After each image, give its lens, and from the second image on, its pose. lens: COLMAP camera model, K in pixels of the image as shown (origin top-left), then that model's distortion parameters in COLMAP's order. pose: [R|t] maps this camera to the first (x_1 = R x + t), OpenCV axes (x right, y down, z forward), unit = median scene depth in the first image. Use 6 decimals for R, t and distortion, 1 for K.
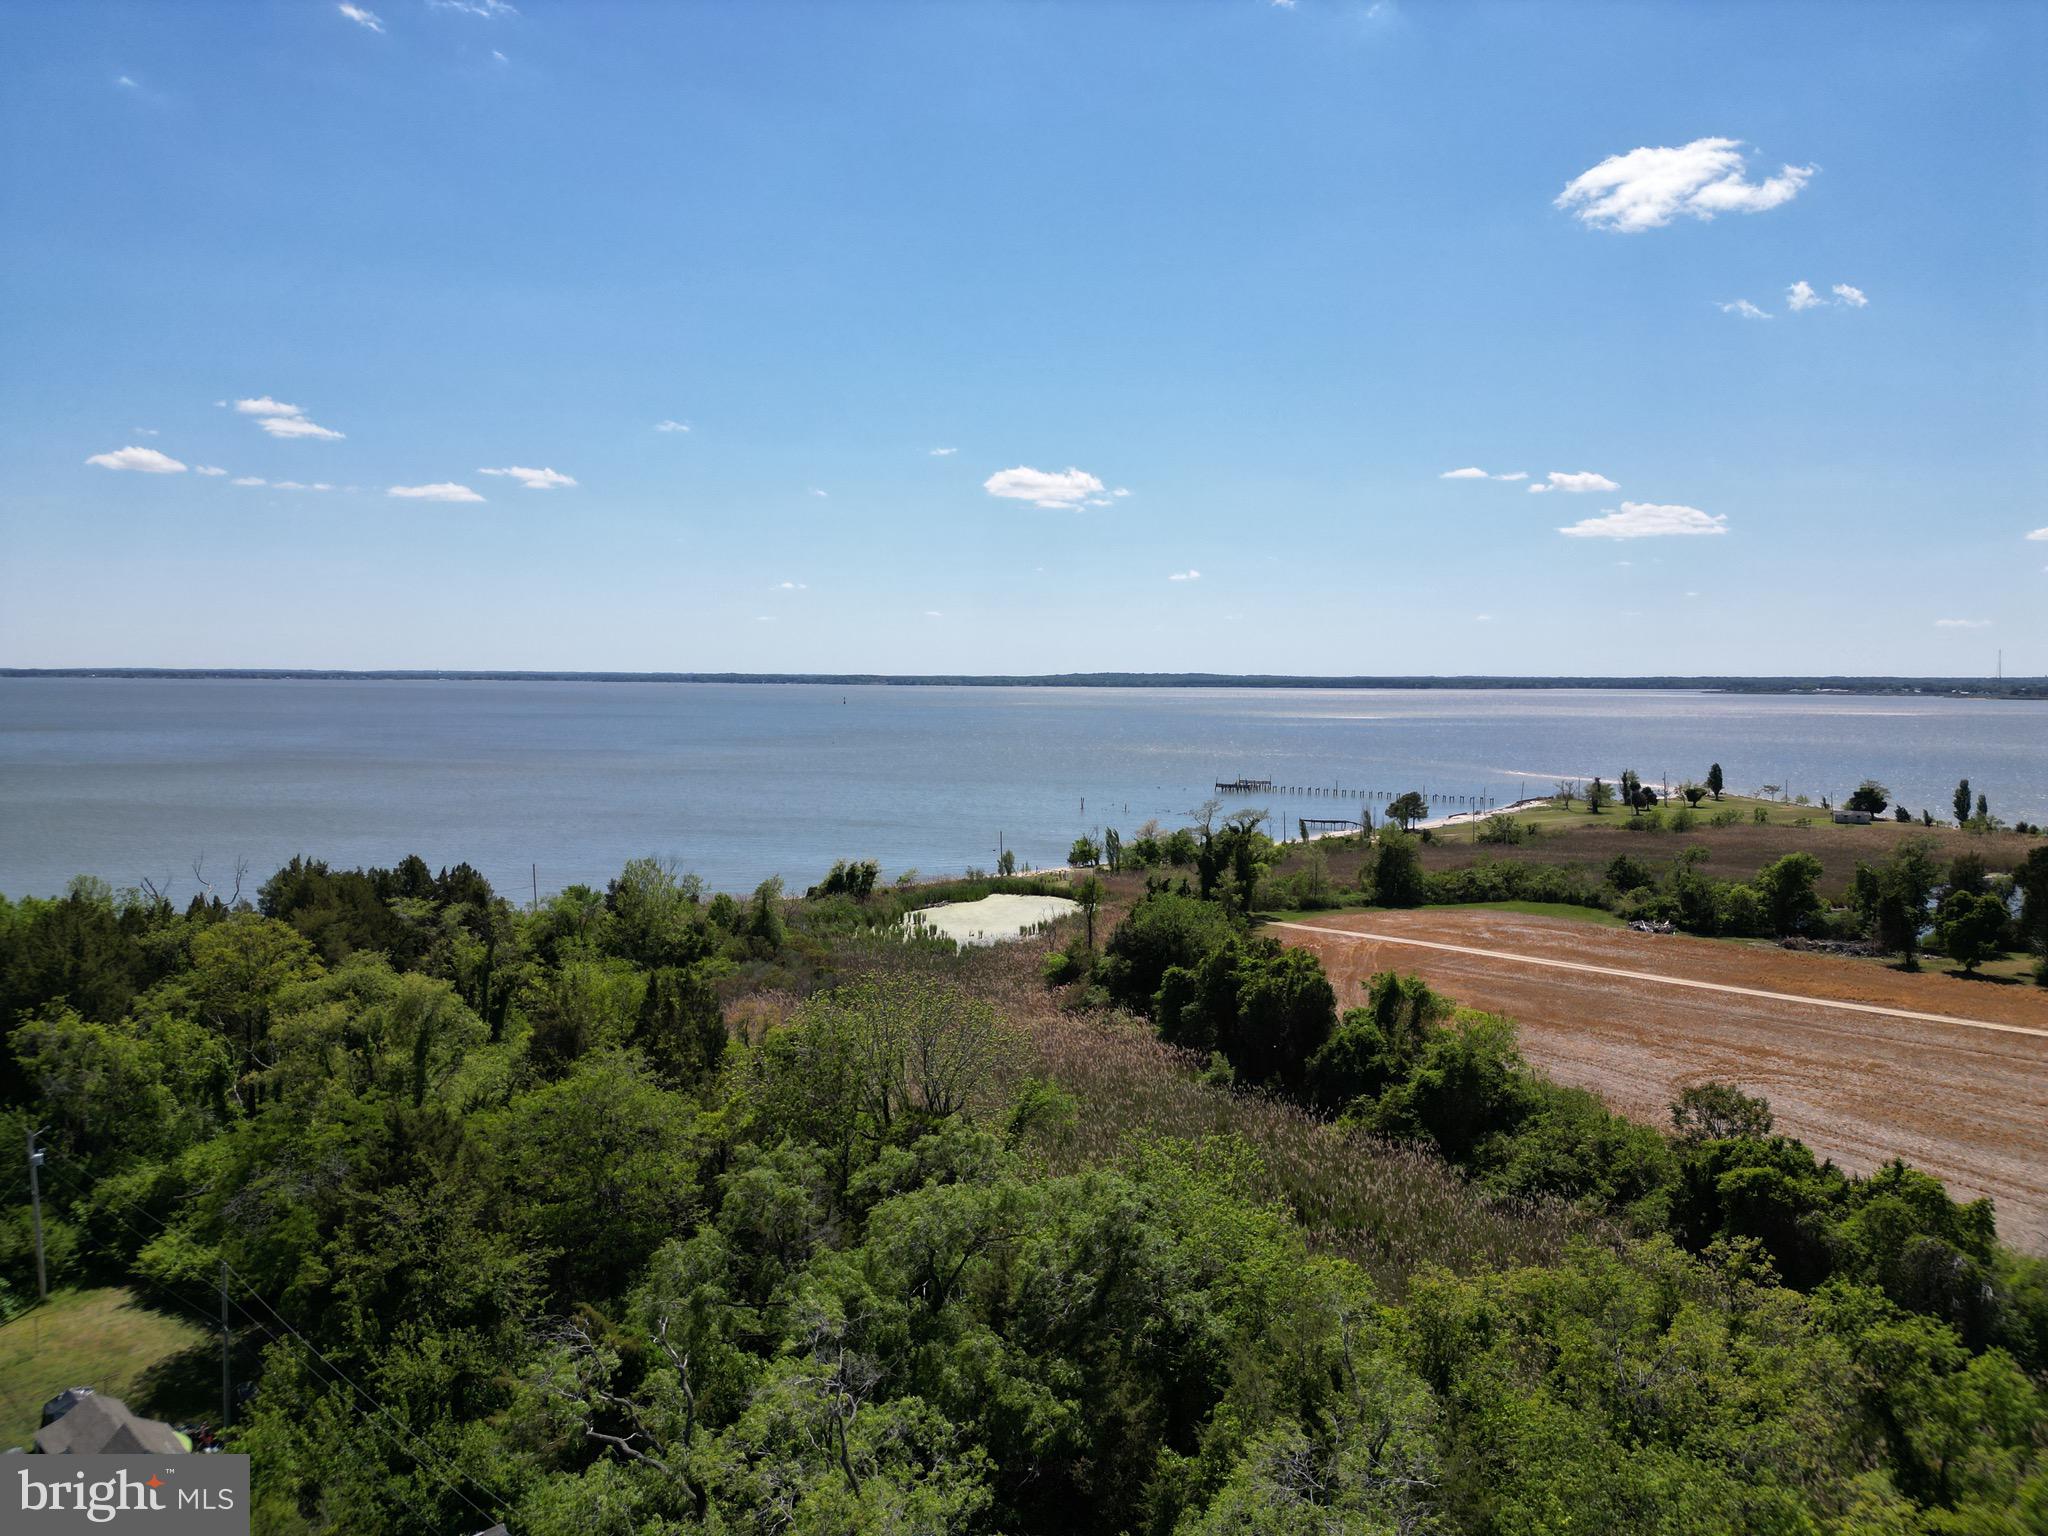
lens RADIAL K [[1428.3, 0, 1032.1], [0, 1428.3, 745.7], [0, 0, 1]] dist [0.073855, -0.077460]
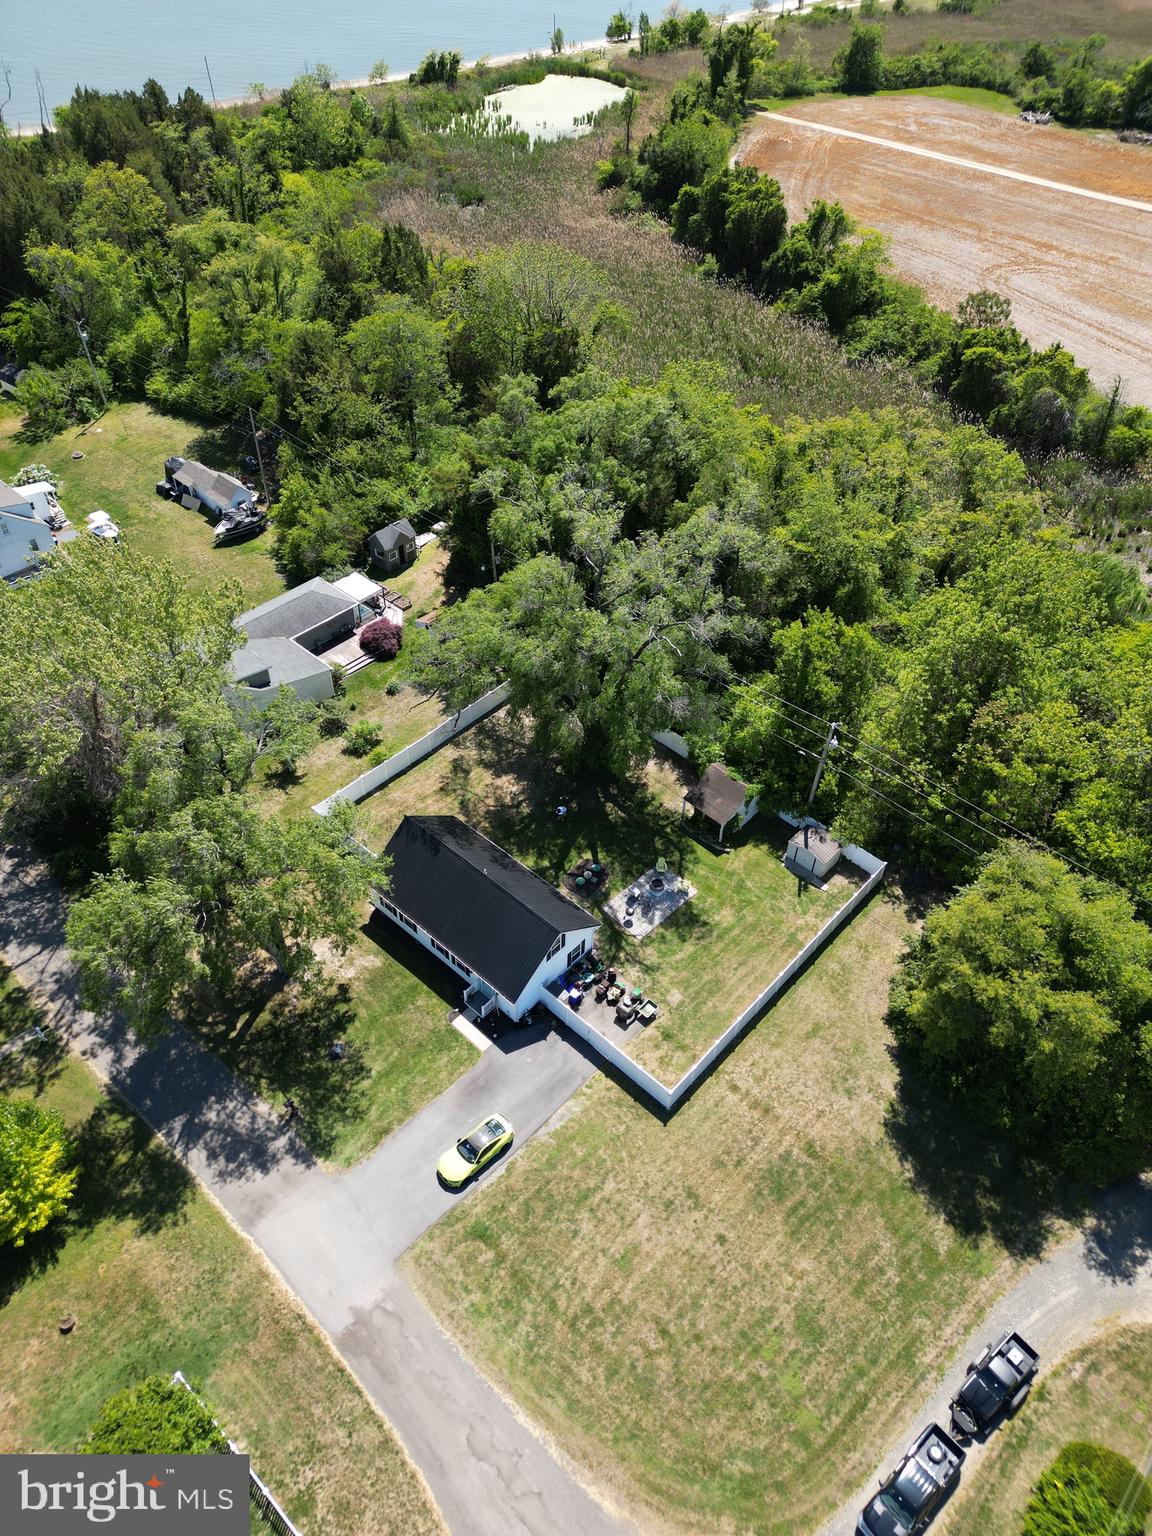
lens RADIAL K [[1064.5, 0, 575.6], [0, 1064.5, 761.7], [0, 0, 1]] dist [0.057364, -0.050715]
pose [[0.999800, 0.000245, 0.020005, -0.039853], [-0.013460, 0.748012, 0.663548, -0.141193], [-0.014802, -0.663685, 0.747866, -0.248500]]
